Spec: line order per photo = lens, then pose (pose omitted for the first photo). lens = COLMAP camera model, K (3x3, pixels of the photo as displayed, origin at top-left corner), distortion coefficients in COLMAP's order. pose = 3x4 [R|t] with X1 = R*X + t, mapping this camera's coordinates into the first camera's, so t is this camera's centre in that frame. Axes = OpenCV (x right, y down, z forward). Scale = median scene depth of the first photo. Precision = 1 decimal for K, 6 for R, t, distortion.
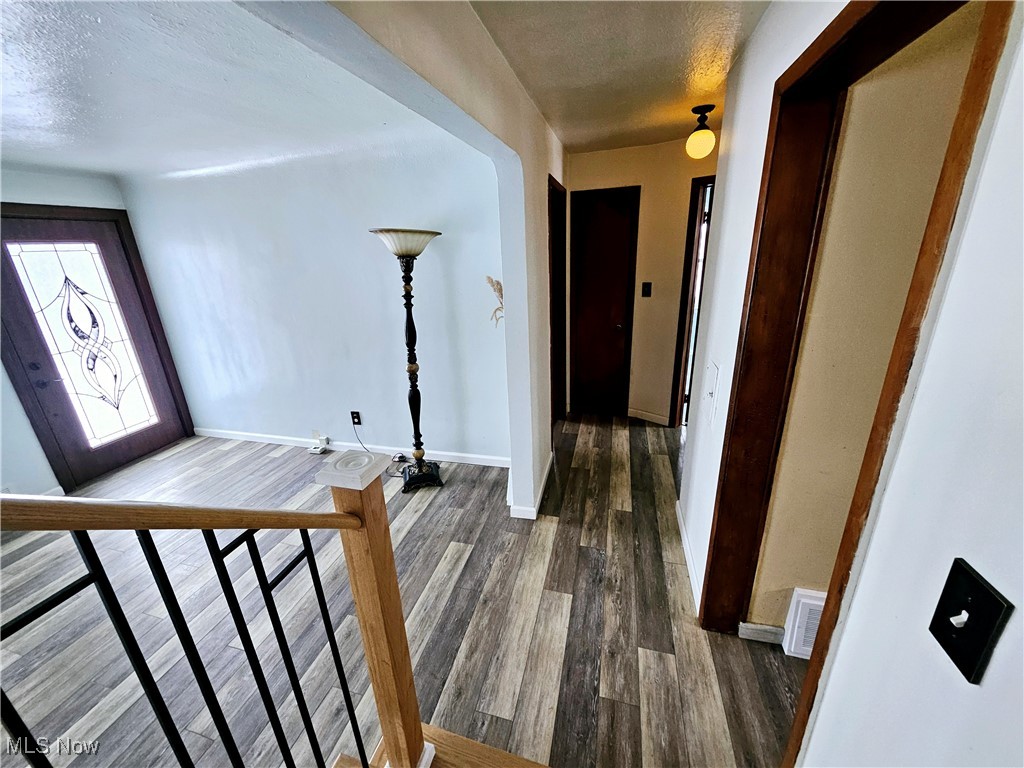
lens RADIAL K [[402.8, 0, 498.5], [0, 402.8, 379.5], [0, 0, 1]] dist [0.001469, -0.001888]
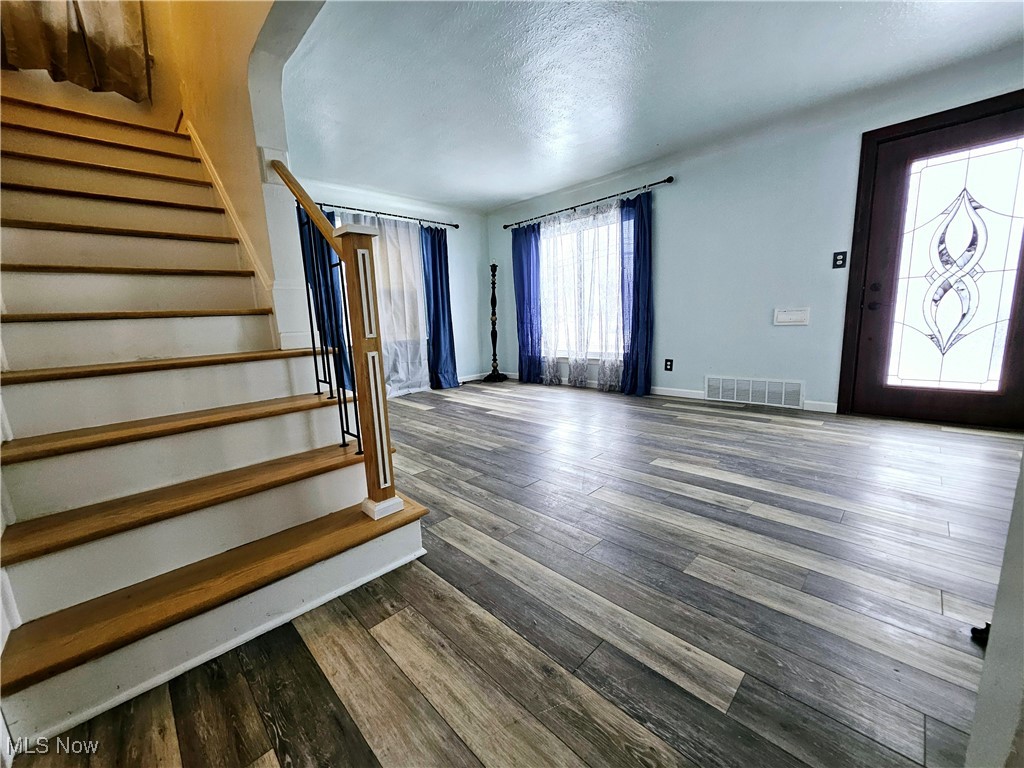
lens RADIAL K [[402.8, 0, 500.1], [0, 402.8, 382.2], [0, 0, 1]] dist [0.001469, -0.001888]
pose [[-0.497317, 0.209227, -0.841962, 0.334338], [-0.202719, 0.915595, 0.347263, 0.037435], [0.843553, 0.343381, -0.412927, 0.963119]]
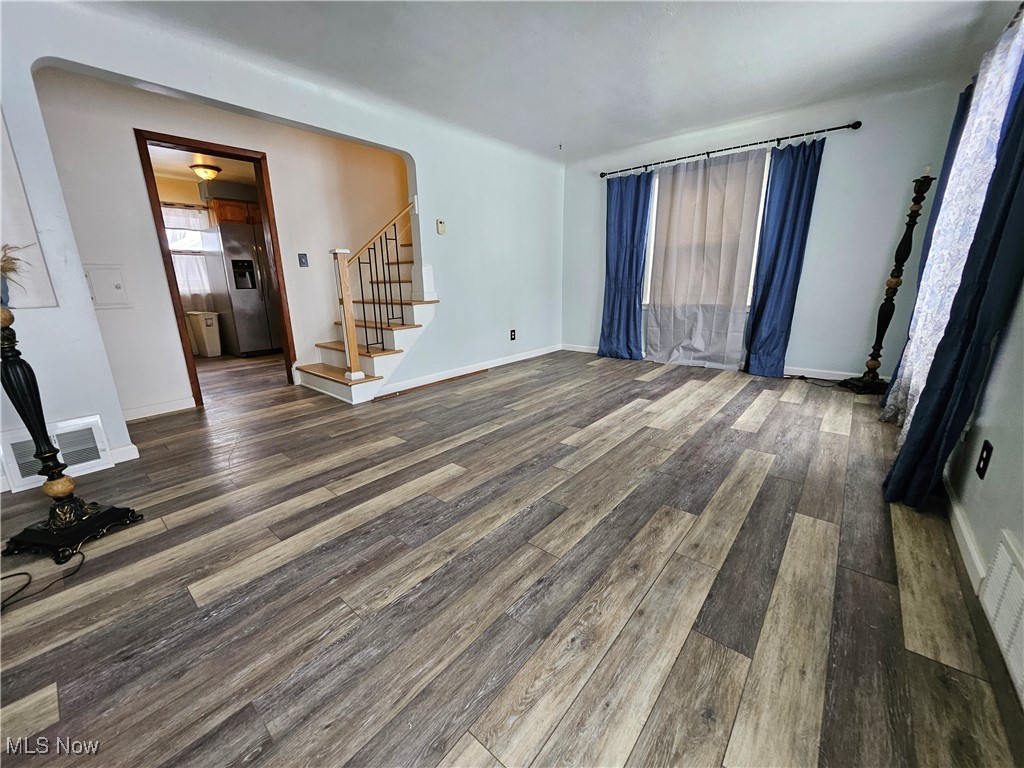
lens RADIAL K [[402.8, 0, 490.4], [0, 402.8, 377.8], [0, 0, 1]] dist [0.001469, -0.001888]
pose [[-0.895580, -0.037141, 0.443348, -1.309340], [0.199420, 0.857283, 0.474655, -0.105069], [-0.397704, 0.513504, -0.760359, 1.561875]]
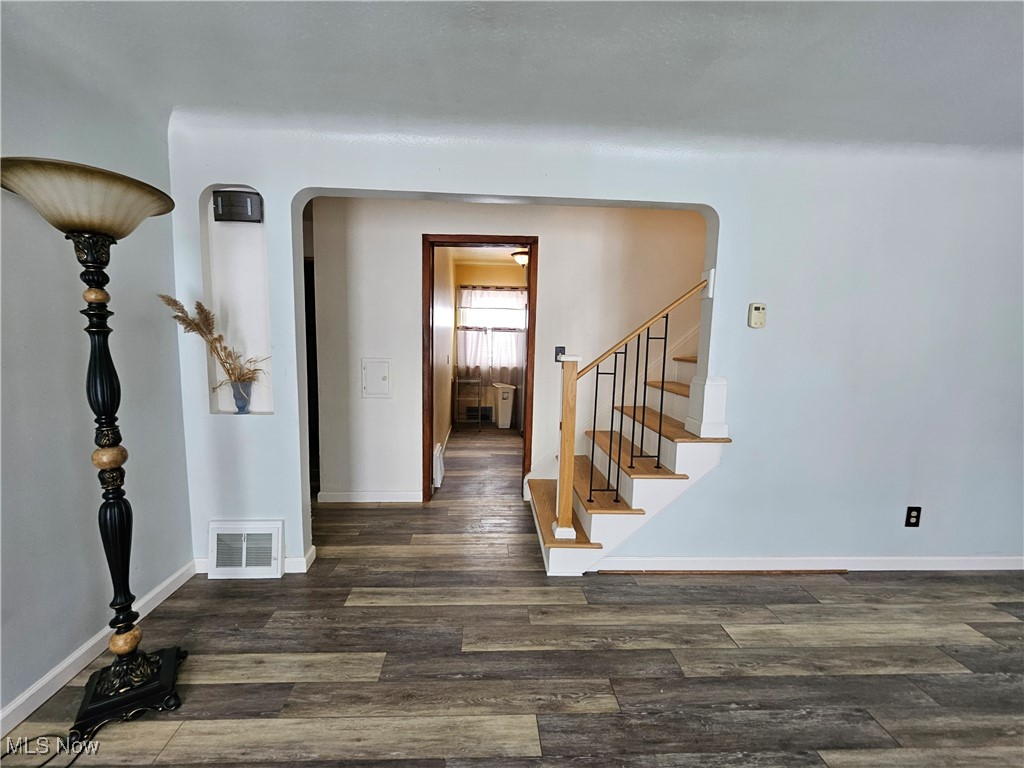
lens RADIAL K [[409.3, 0, 496.4], [0, 409.3, 383.4], [0, 0, 1]] dist [0.003073, -0.002071]
pose [[-0.315295, -0.063352, 0.946877, -1.096948], [0.290910, 0.943280, 0.159980, -0.074677], [-0.903305, 0.325897, -0.278982, 0.906990]]
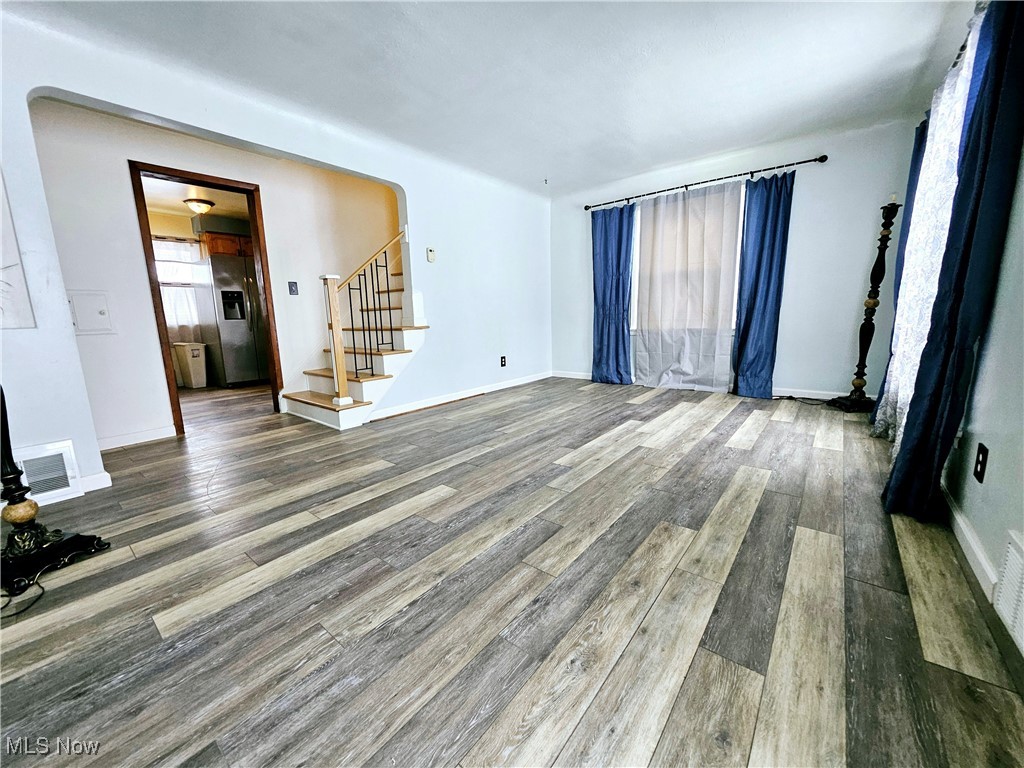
lens RADIAL K [[402.8, 0, 490.3], [0, 402.8, 377.8], [0, 0, 1]] dist [0.001469, -0.001888]
pose [[-0.905359, 0.011192, 0.424500, -1.305493], [0.200827, 0.892080, 0.404798, -0.062818], [-0.374158, 0.451739, -0.809900, 1.570766]]
